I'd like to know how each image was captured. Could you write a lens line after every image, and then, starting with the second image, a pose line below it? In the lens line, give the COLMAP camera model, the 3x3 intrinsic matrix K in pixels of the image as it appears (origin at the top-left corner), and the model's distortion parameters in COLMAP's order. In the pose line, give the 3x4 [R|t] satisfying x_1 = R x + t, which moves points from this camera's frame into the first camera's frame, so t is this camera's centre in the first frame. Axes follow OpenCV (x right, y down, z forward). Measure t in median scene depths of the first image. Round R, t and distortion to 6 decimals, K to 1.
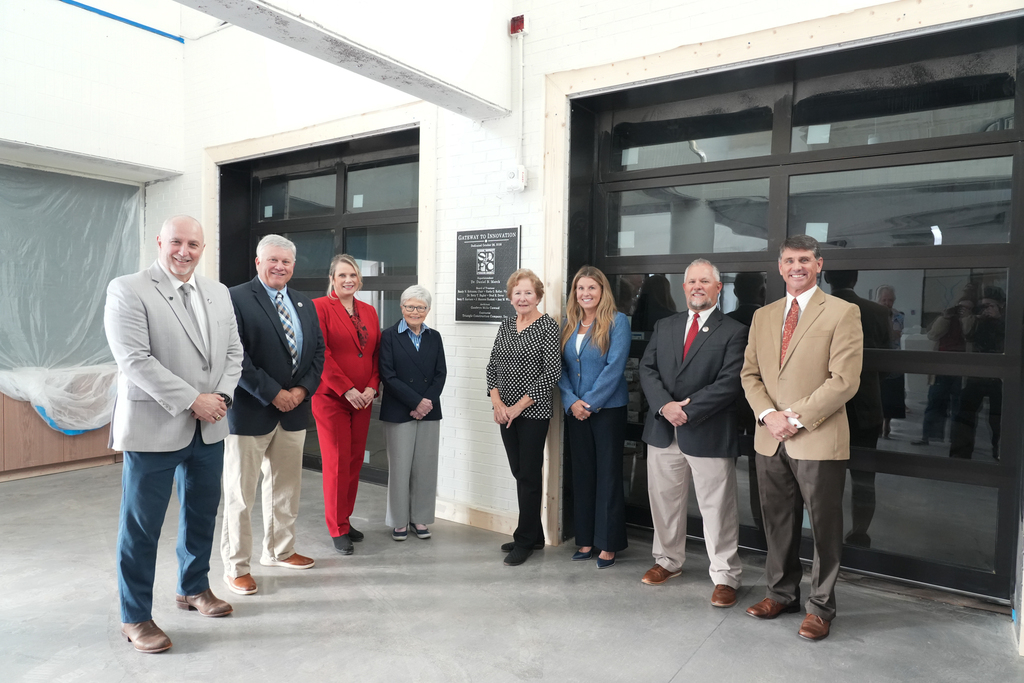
lens RADIAL K [[692.4, 0, 516.3], [0, 692.4, 339.3], [0, 0, 1]] dist [0.021209, 0.007713]
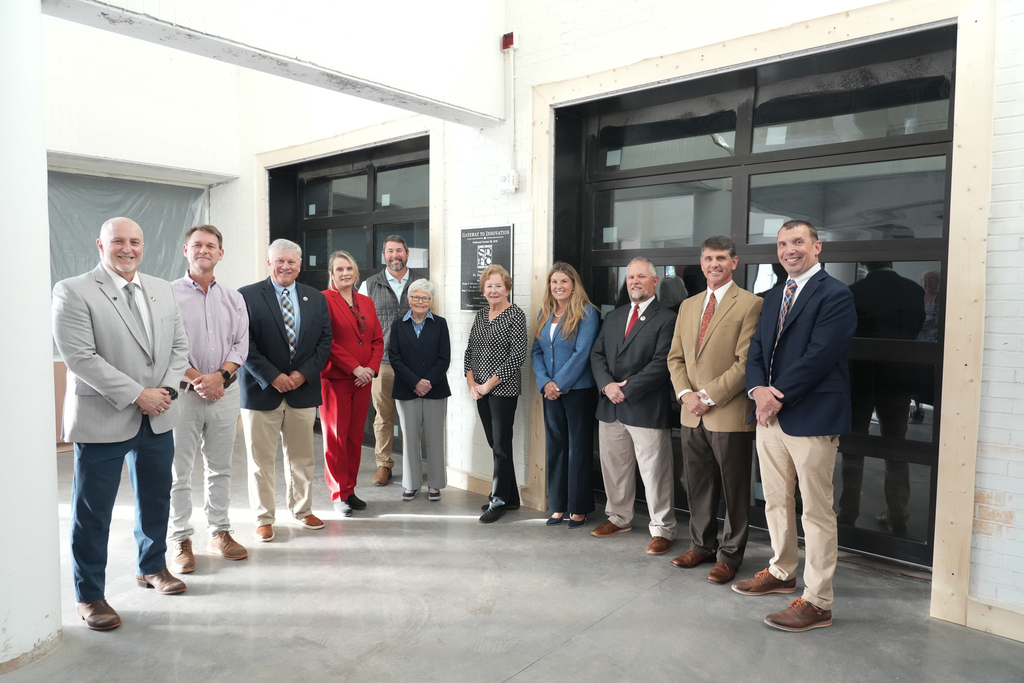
lens RADIAL K [[692.4, 0, 509.5], [0, 692.4, 344.8], [0, 0, 1]] dist [0.021209, 0.007713]
pose [[0.993916, -0.001298, -0.110129, 0.129280], [0.004870, 0.999471, 0.032168, -0.006744], [0.110029, -0.032509, 0.993397, -0.114159]]
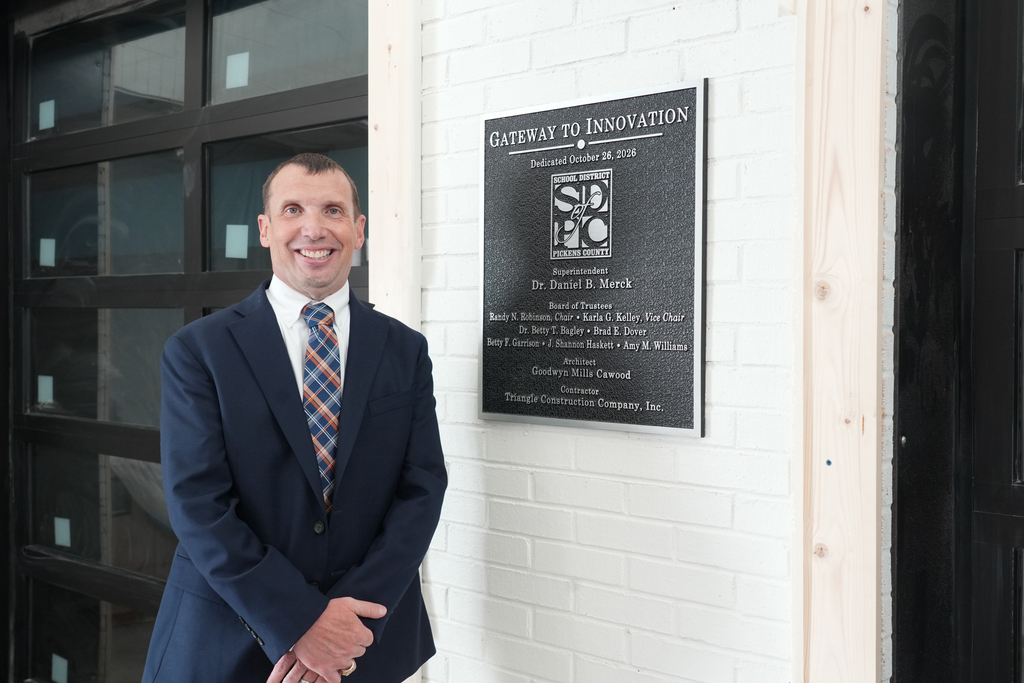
lens RADIAL K [[1142.1, 0, 512.2], [0, 1142.1, 341.2], [0, 0, 1]] dist [0.021603, 0.000000]
pose [[0.994739, -0.011579, -0.101784, -0.026992], [0.009535, 0.999743, -0.020543, -0.054254], [0.101996, 0.019465, 0.994594, 0.572562]]
